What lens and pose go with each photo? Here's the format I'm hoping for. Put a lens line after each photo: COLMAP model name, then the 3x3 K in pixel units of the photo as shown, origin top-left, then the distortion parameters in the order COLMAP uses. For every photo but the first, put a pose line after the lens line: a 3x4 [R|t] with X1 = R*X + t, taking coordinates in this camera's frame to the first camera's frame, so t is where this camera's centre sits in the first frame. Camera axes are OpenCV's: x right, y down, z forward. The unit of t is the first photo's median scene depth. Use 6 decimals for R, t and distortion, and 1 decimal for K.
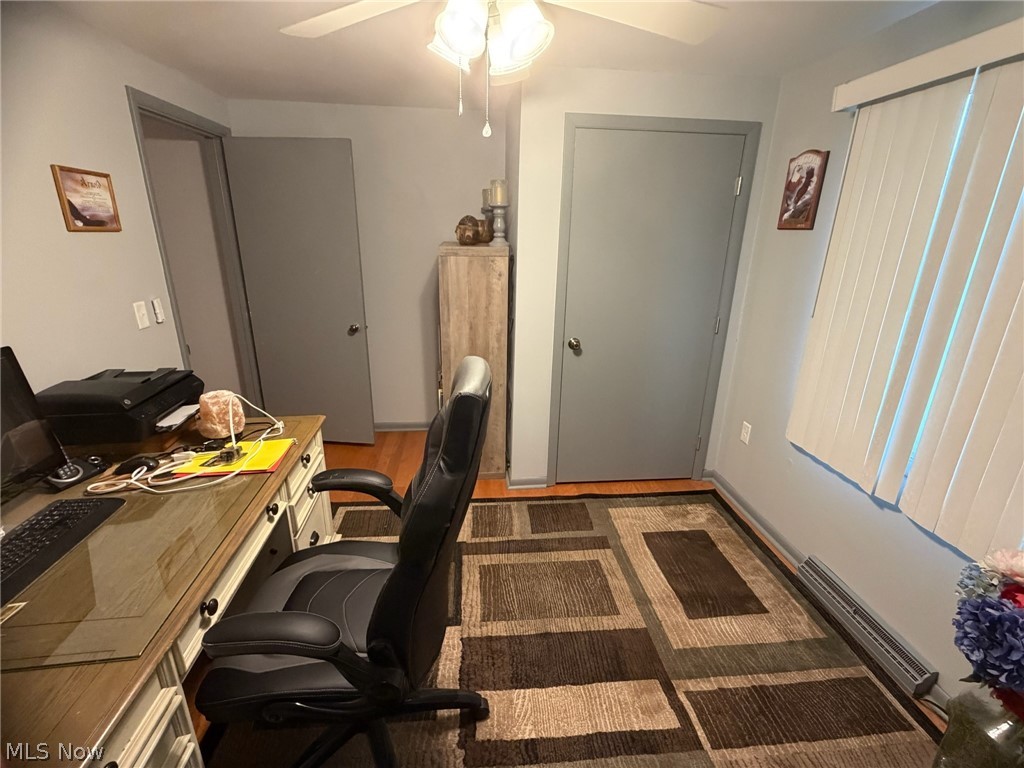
lens RADIAL K [[460.2, 0, 508.7], [0, 460.2, 381.0], [0, 0, 1]] dist [-0.001168, 0.000058]
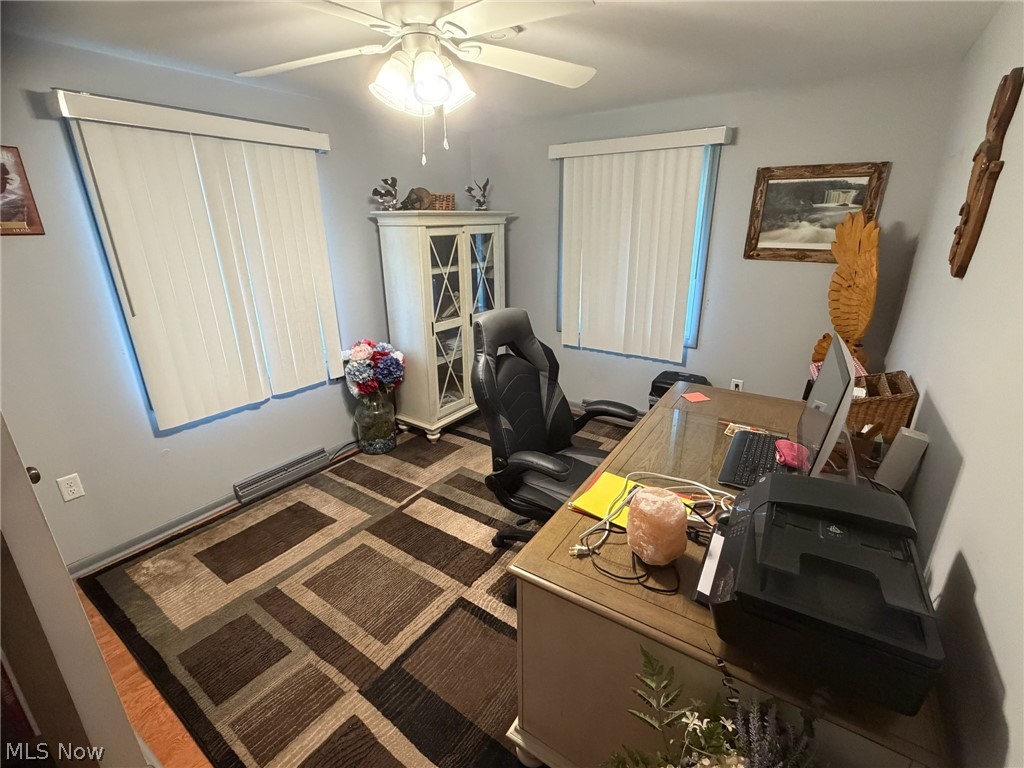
lens RADIAL K [[460.2, 0, 513.0], [0, 460.2, 383.4], [0, 0, 1]] dist [-0.001168, 0.000058]
pose [[-0.760935, -0.226477, 0.608018, -0.703607], [0.201926, 0.807903, 0.553642, -0.436391], [-0.616606, 0.544060, -0.569030, 1.186411]]
